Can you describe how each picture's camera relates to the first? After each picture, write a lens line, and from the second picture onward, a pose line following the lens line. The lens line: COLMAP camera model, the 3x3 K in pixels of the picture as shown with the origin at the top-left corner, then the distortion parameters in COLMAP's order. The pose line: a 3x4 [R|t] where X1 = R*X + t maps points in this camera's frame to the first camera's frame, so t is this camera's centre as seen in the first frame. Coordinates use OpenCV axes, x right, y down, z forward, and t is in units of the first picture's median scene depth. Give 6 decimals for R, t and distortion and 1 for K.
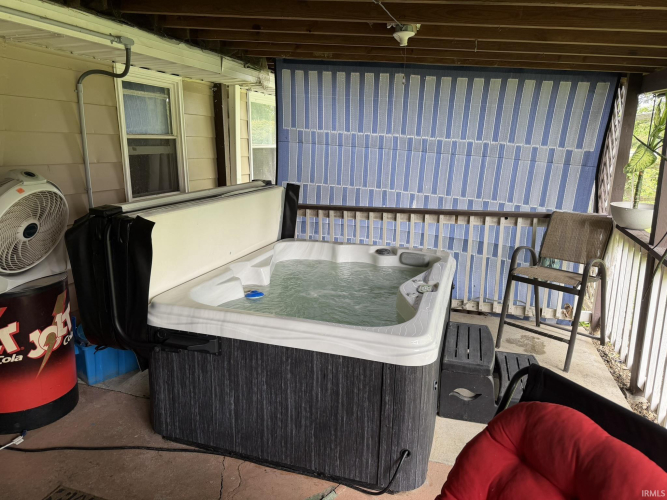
lens RADIAL K [[472.1, 0, 329.5], [0, 472.1, 253.6], [0, 0, 1]] dist [0.004594, -0.025871]
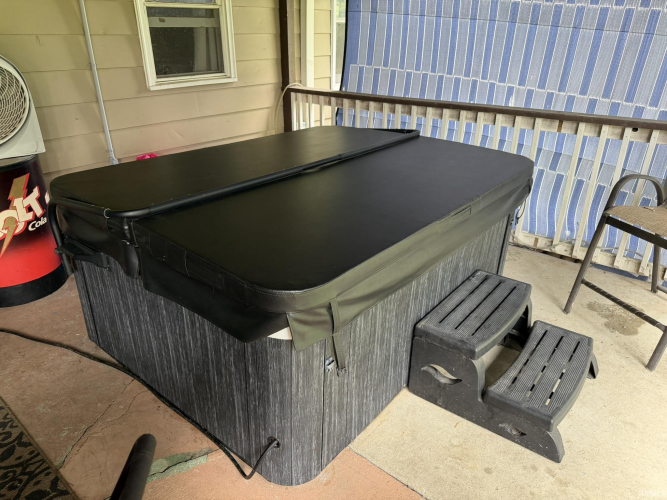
lens RADIAL K [[472.1, 0, 333.3], [0, 472.1, 253.3], [0, 0, 1]] dist [0.004594, -0.025871]
pose [[0.929637, 0.155833, -0.333903, 0.243768], [-0.081627, 0.970750, 0.225789, -0.021899], [0.359322, -0.182646, 0.915166, 0.222414]]
